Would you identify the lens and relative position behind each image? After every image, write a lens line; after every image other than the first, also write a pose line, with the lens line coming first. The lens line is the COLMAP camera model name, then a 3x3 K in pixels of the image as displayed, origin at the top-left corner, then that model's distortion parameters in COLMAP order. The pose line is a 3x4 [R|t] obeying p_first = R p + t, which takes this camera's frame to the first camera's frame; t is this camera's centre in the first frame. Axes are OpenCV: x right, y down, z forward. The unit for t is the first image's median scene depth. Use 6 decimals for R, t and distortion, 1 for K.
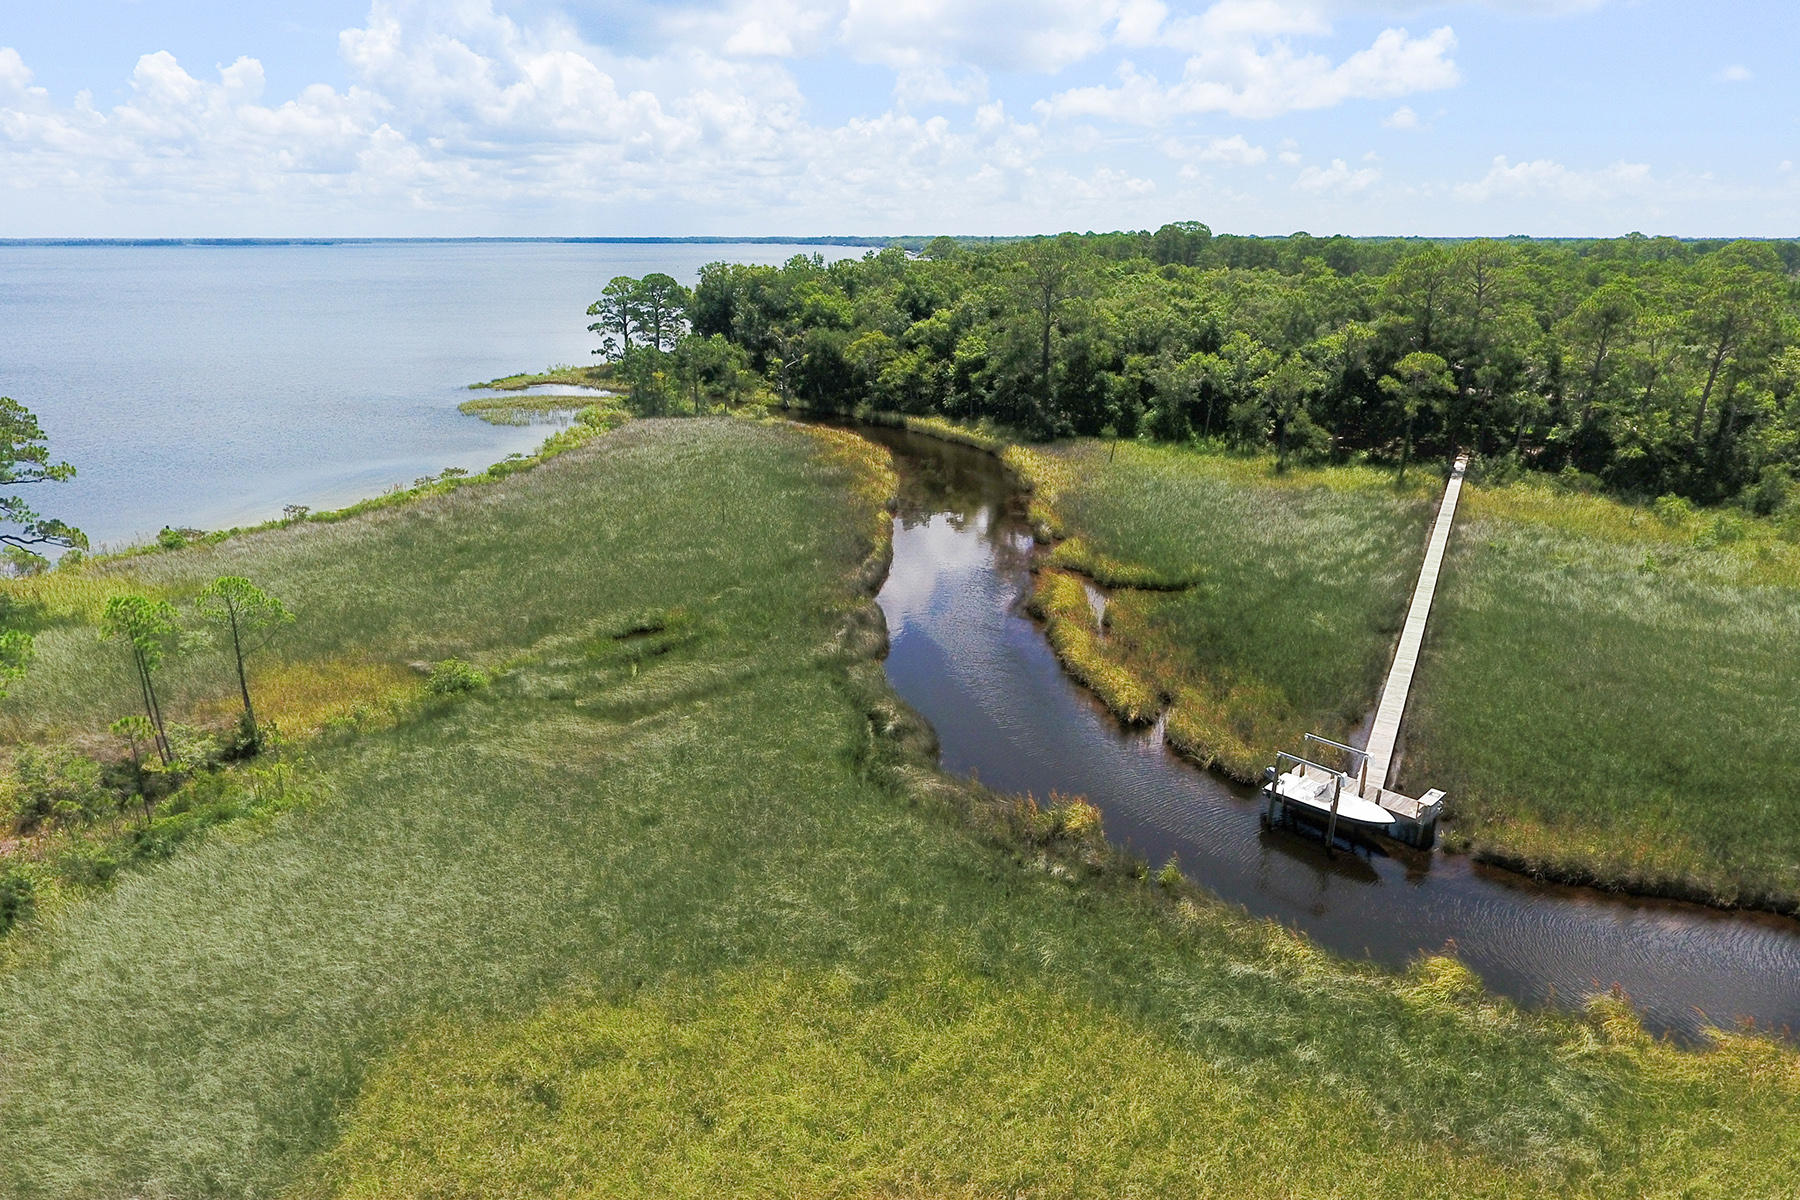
lens RADIAL K [[1036.9, 0, 900.8], [0, 1036.9, 600.8], [0, 0, 1]] dist [-0.008819, 0.003083]
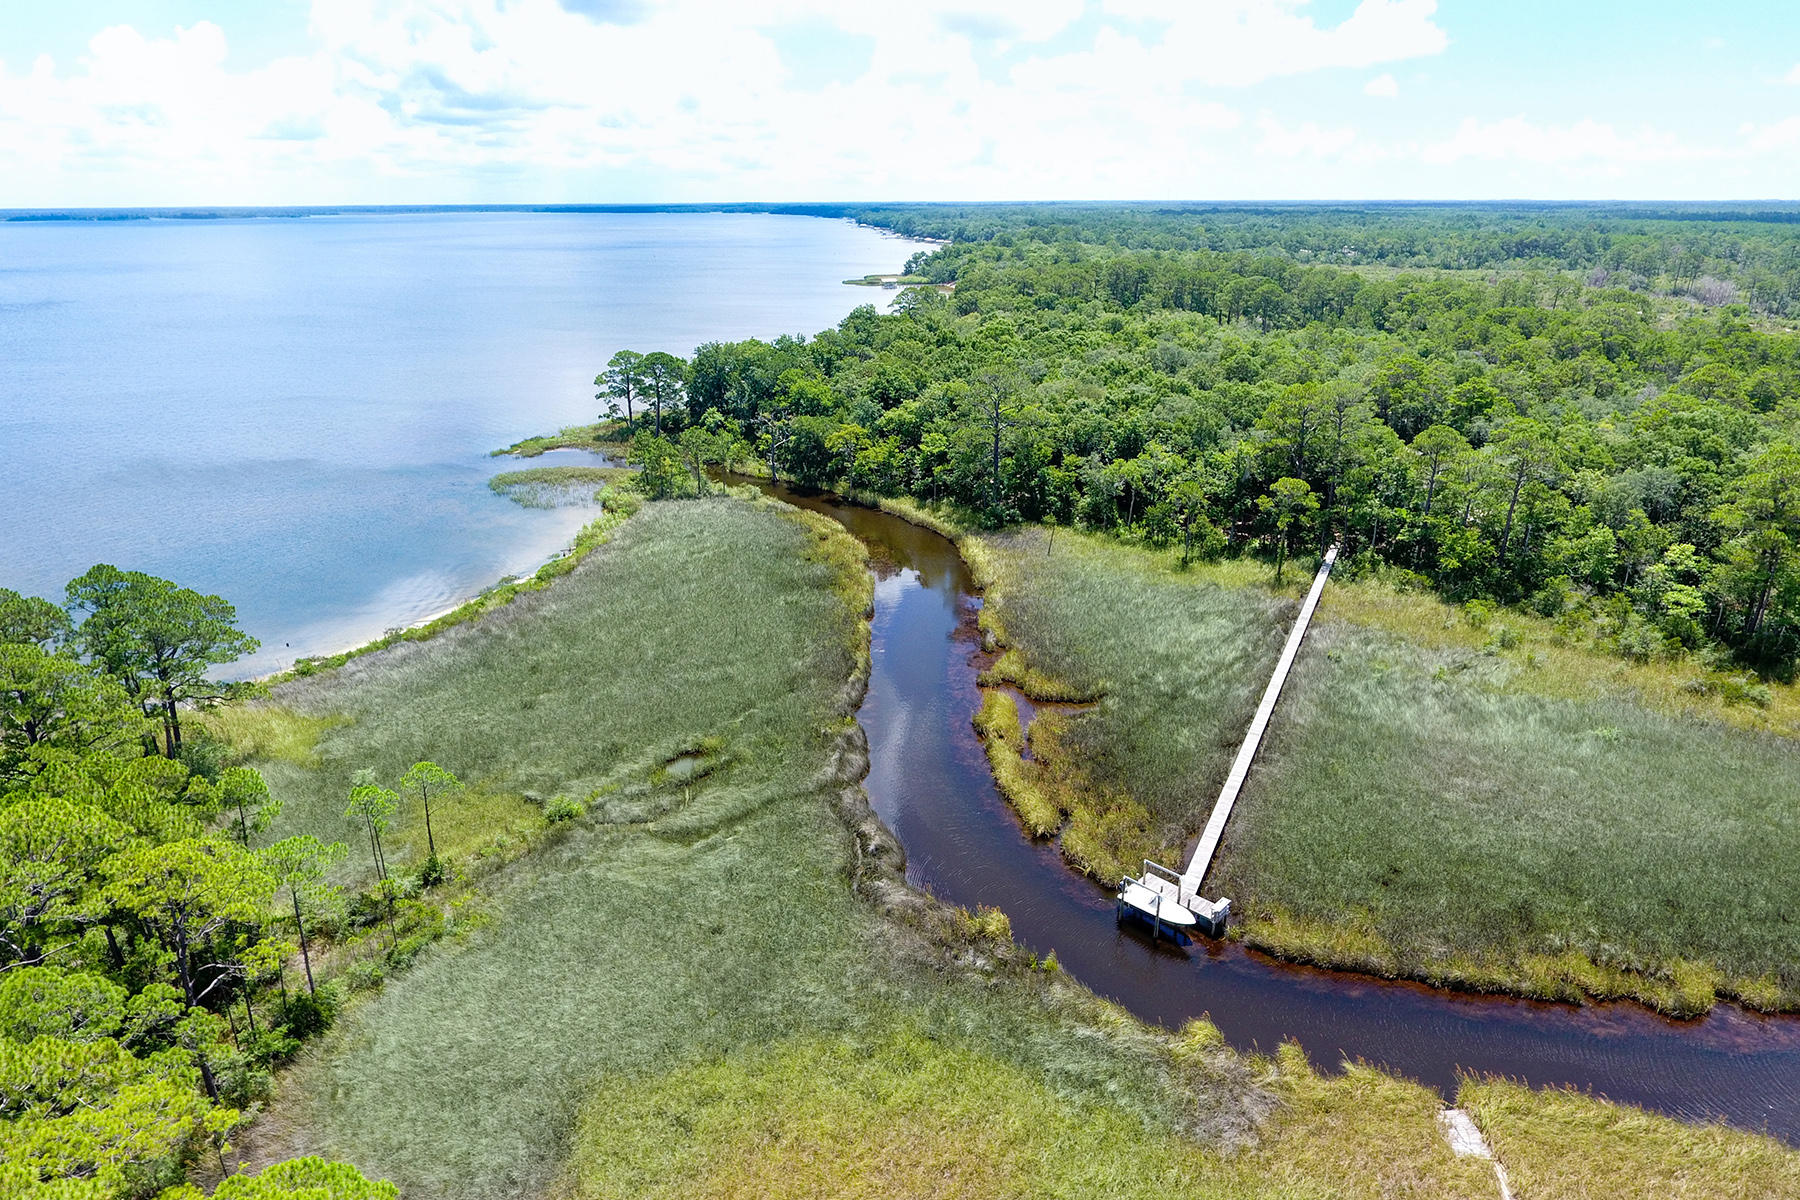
lens RADIAL K [[1036.9, 0, 907.4], [0, 1036.9, 547.7], [0, 0, 1]] dist [-0.008819, 0.003083]
pose [[0.999459, -0.010861, 0.031046, -0.001332], [0.011308, 0.999834, -0.014261, -0.247043], [-0.030886, 0.014604, 0.999416, -0.412267]]
